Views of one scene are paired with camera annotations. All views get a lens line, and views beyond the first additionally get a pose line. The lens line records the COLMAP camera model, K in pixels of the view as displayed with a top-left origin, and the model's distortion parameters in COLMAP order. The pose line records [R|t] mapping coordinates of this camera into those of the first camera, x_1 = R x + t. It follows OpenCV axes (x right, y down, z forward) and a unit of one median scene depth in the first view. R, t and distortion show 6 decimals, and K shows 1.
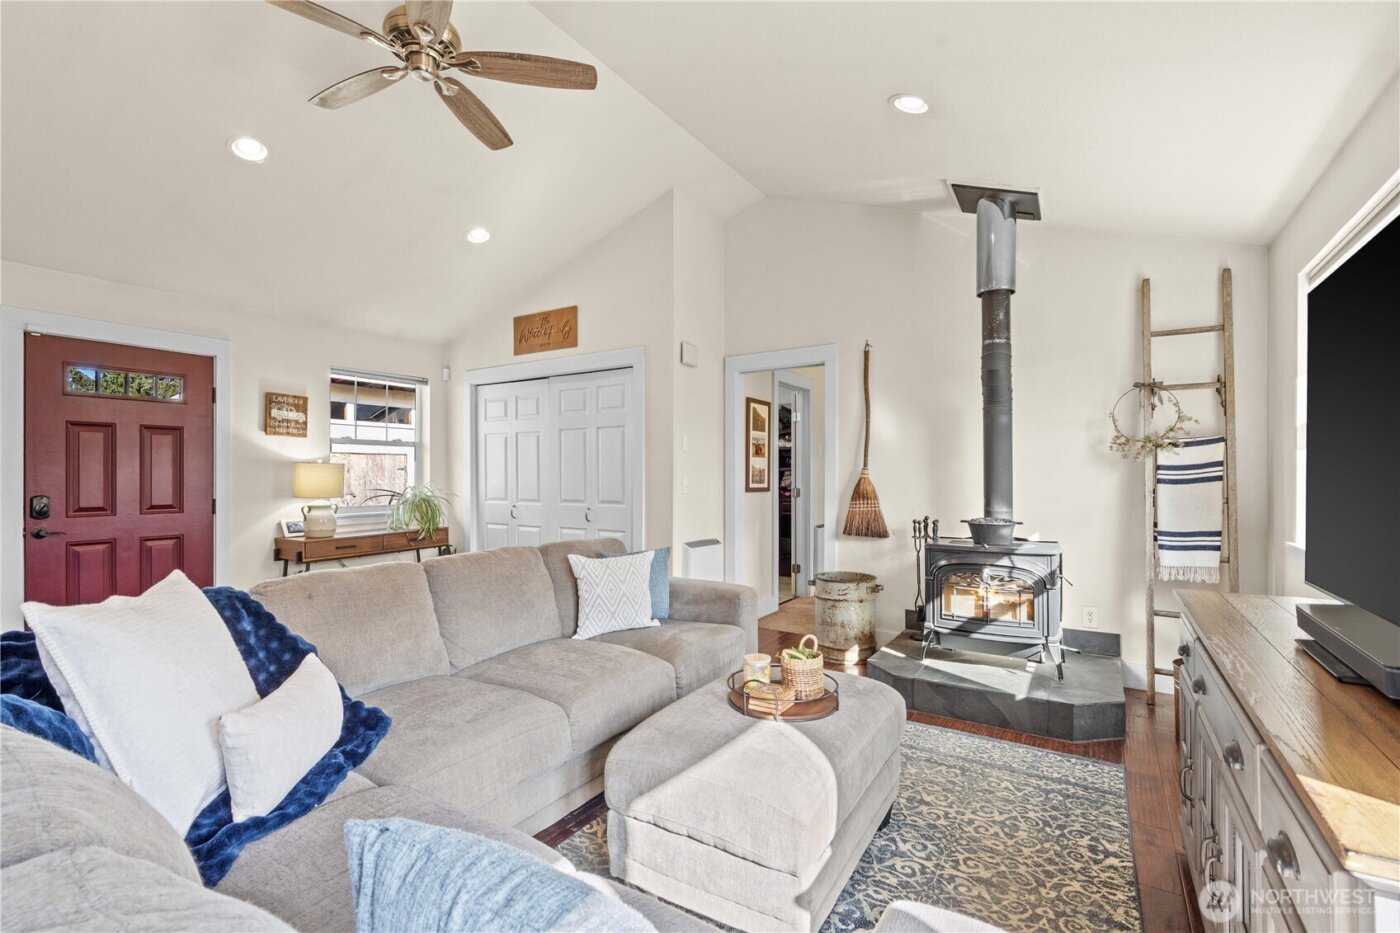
lens RADIAL K [[625.9, 0, 686.5], [0, 625.9, 472.9], [0, 0, 1]] dist [-0.000321, -0.000002]
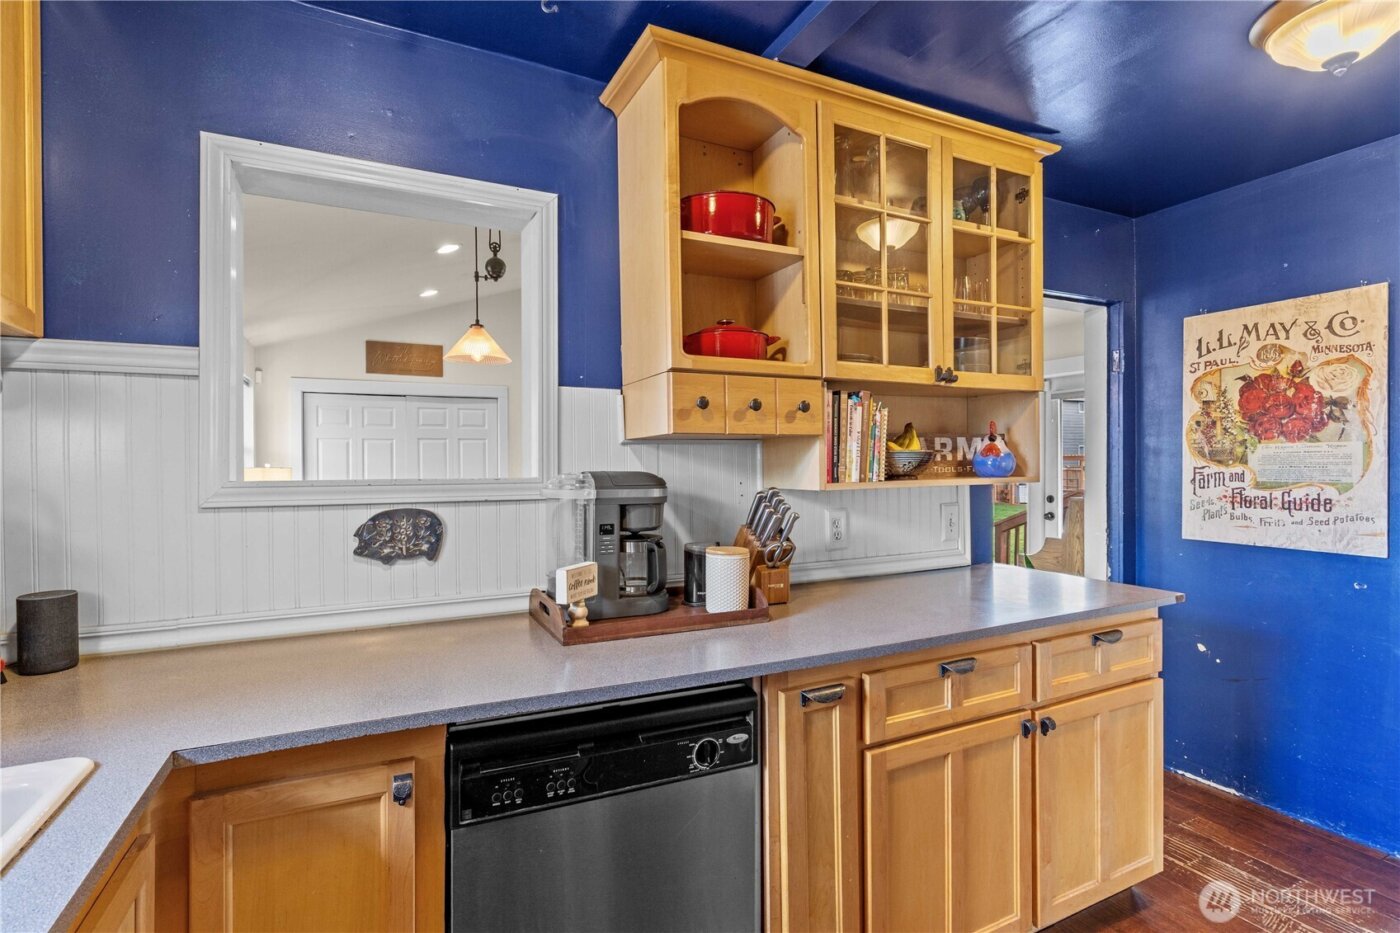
lens RADIAL K [[642.3, 0, 666.2], [0, 642.3, 468.6], [0, 0, 1]] dist [-0.001710, -0.000265]
pose [[0.533370, -0.008892, 0.845835, -1.052674], [0.007385, 0.999956, 0.005855, -0.011468], [-0.845850, 0.003123, 0.533412, -0.130743]]
